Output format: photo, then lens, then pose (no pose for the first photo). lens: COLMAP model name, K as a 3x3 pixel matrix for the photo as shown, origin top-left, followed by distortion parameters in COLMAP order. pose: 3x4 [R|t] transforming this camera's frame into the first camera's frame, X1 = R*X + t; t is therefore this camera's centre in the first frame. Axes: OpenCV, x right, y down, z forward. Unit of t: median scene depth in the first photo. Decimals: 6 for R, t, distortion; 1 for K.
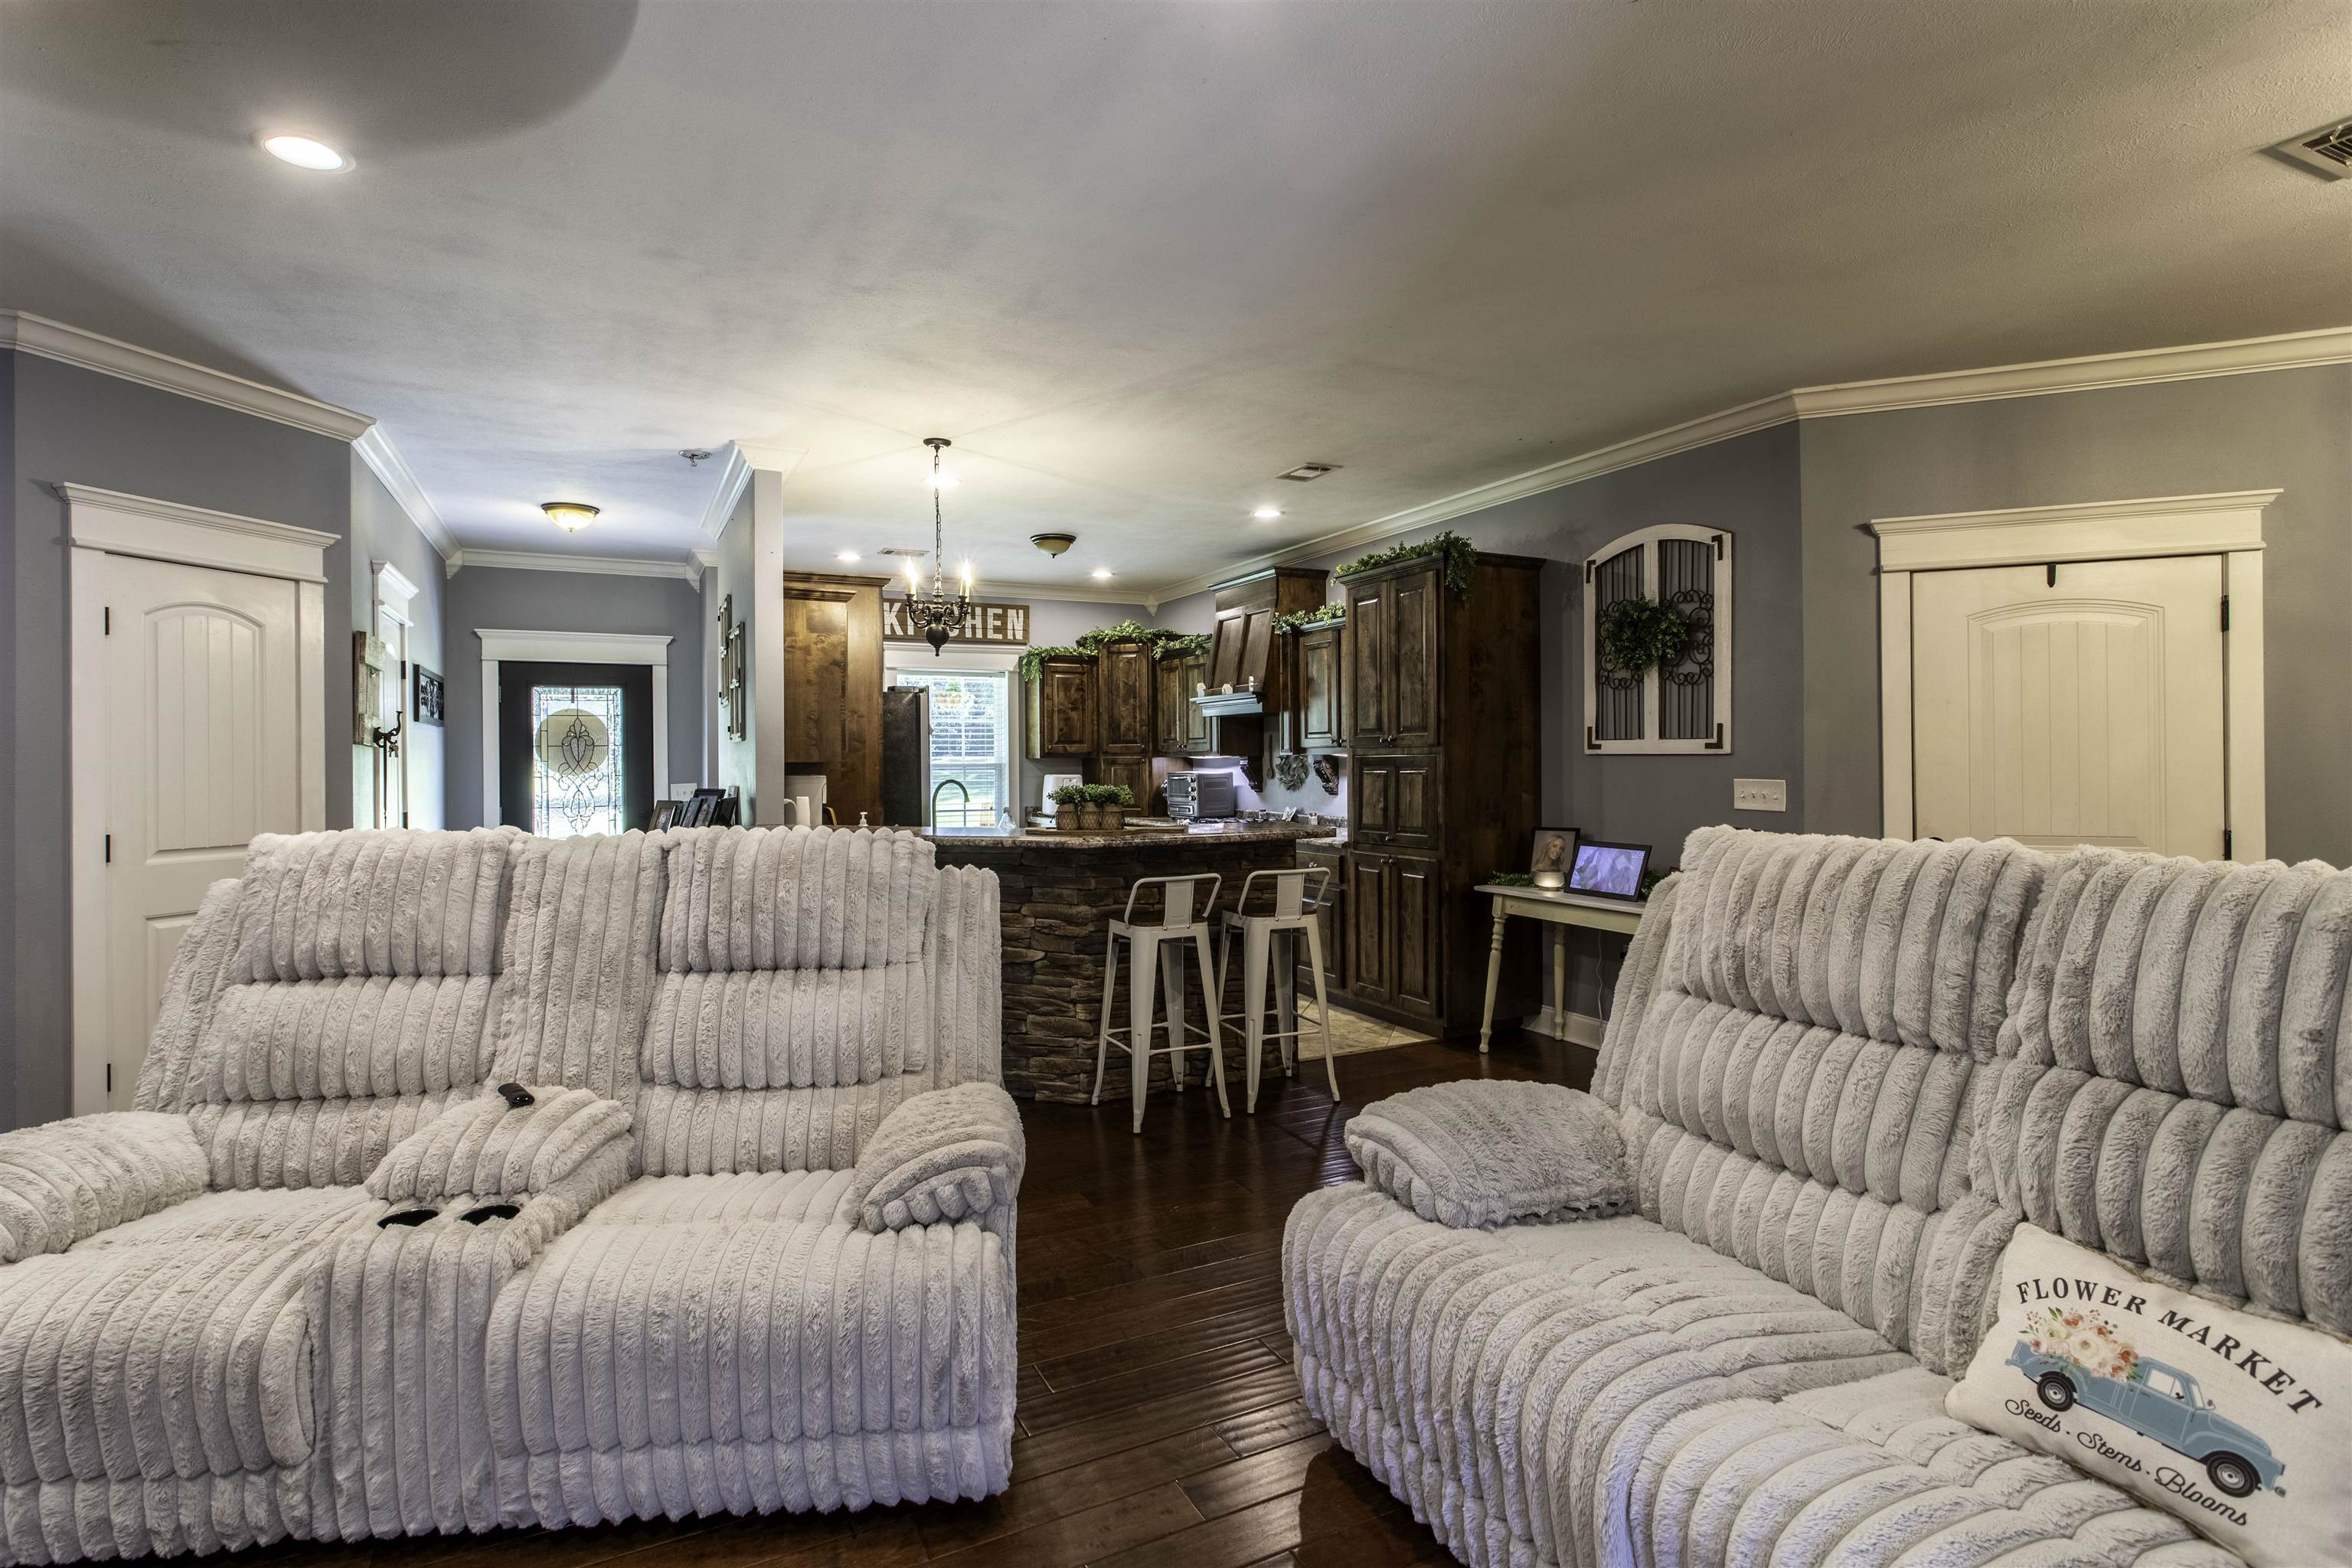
lens RADIAL K [[1124.4, 0, 1154.3], [0, 1124.4, 749.2], [0, 0, 1]] dist [0.002477, 0.000558]
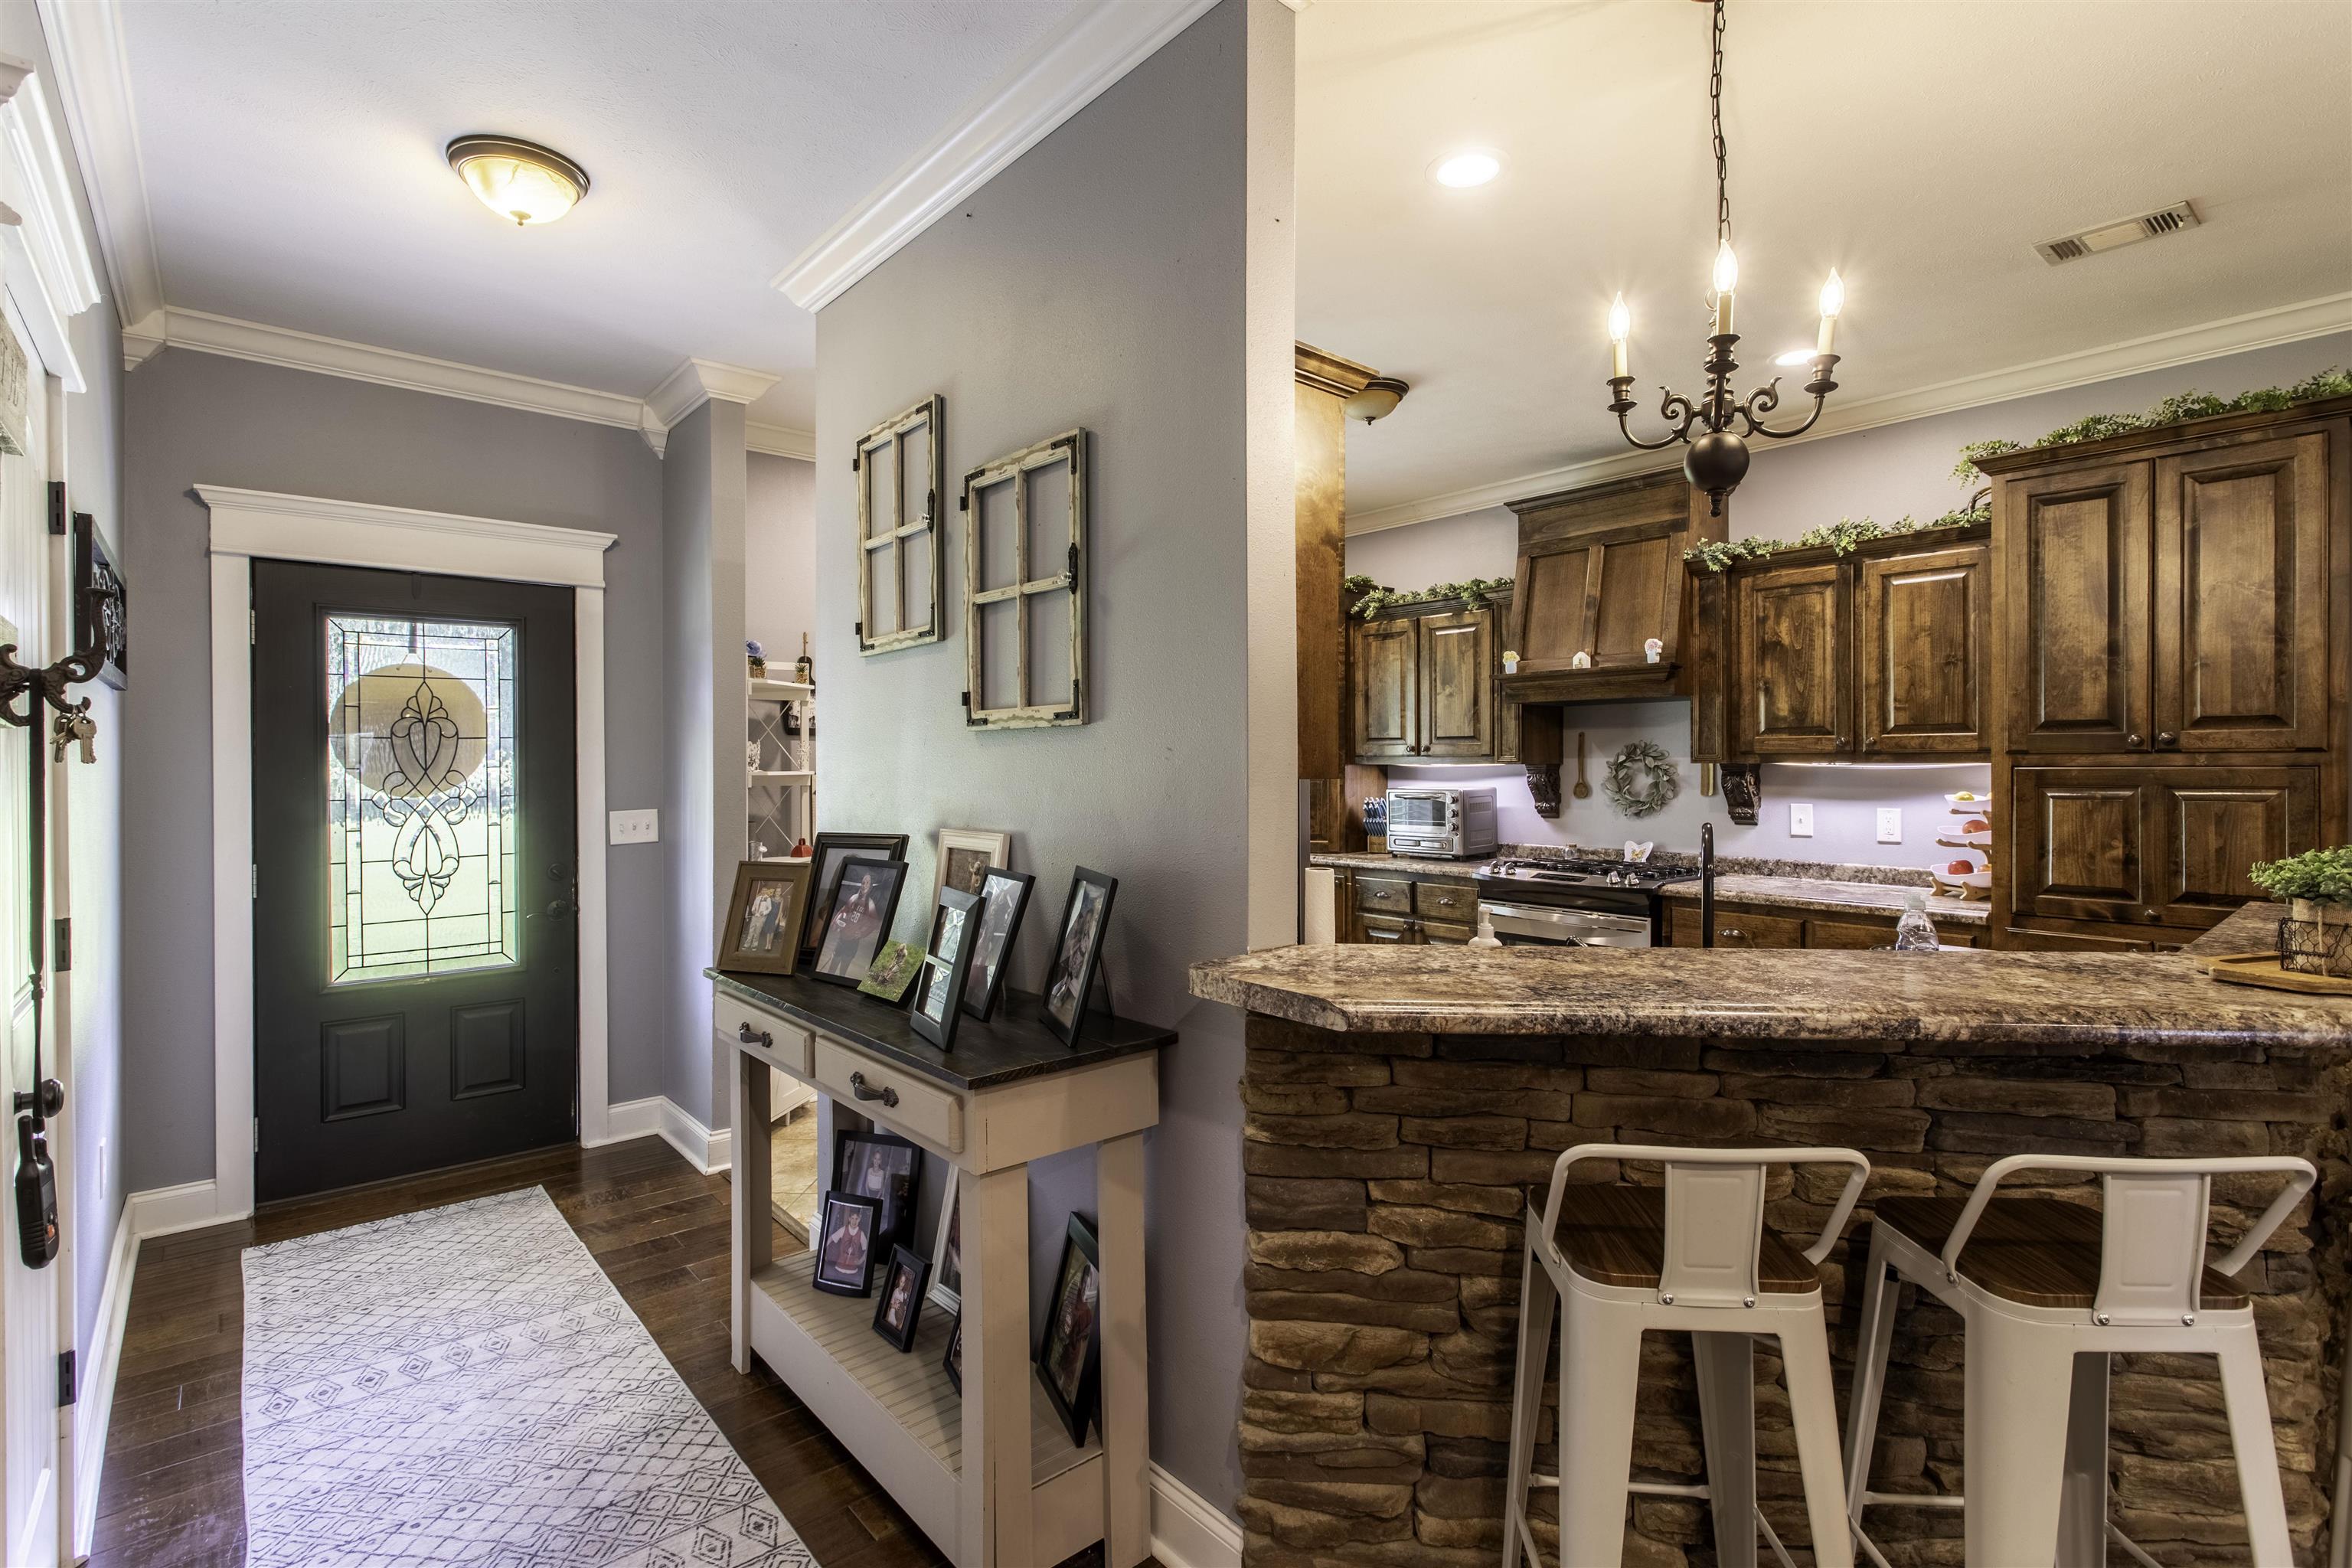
lens RADIAL K [[1110.3, 0, 1163.4], [0, 1110.3, 768.0], [0, 0, 1]] dist [0.000953, 0.000743]
pose [[0.970079, 0.005087, 0.242737, -0.441758], [-0.007925, 0.999911, 0.010715, 0.004490], [-0.242661, -0.012318, 0.970033, 0.615614]]
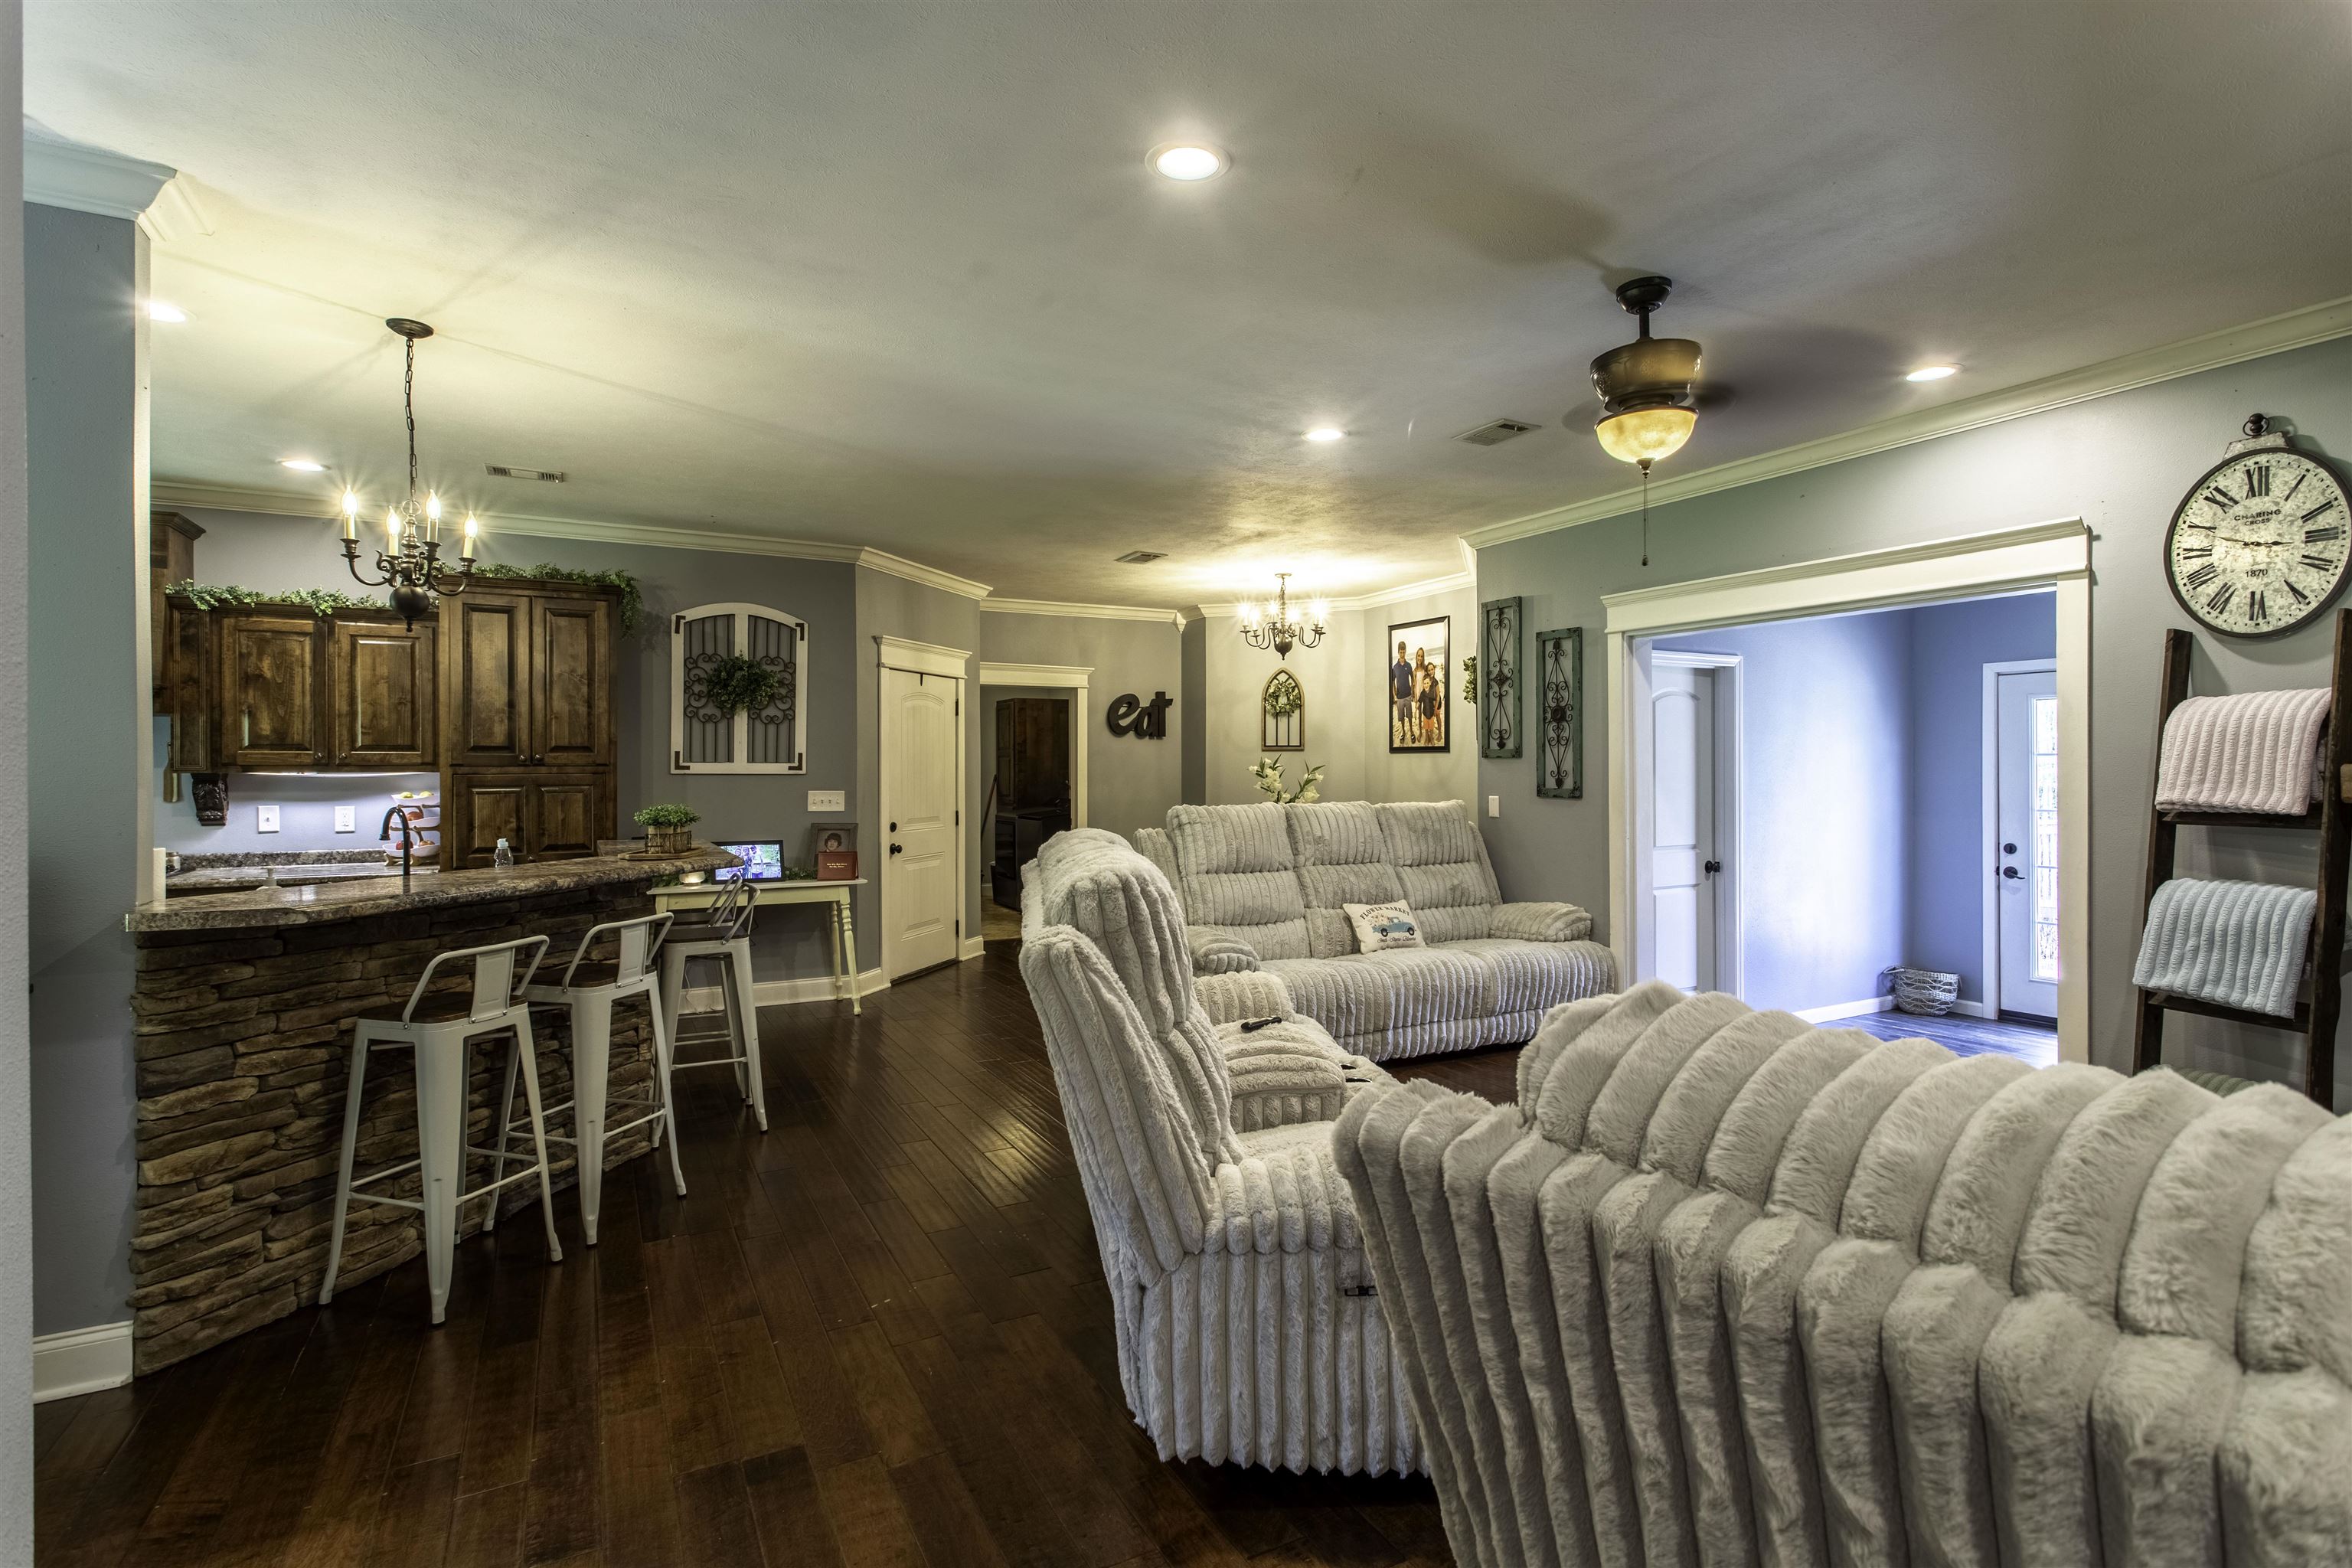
lens RADIAL K [[1110.3, 0, 1163.4], [0, 1110.3, 768.0], [0, 0, 1]] dist [0.000953, 0.000743]
pose [[-0.028291, 0.009459, 0.999555, -0.835255], [-0.005479, 0.999939, -0.009617, 0.007009], [-0.999585, -0.005749, -0.028237, 0.506508]]
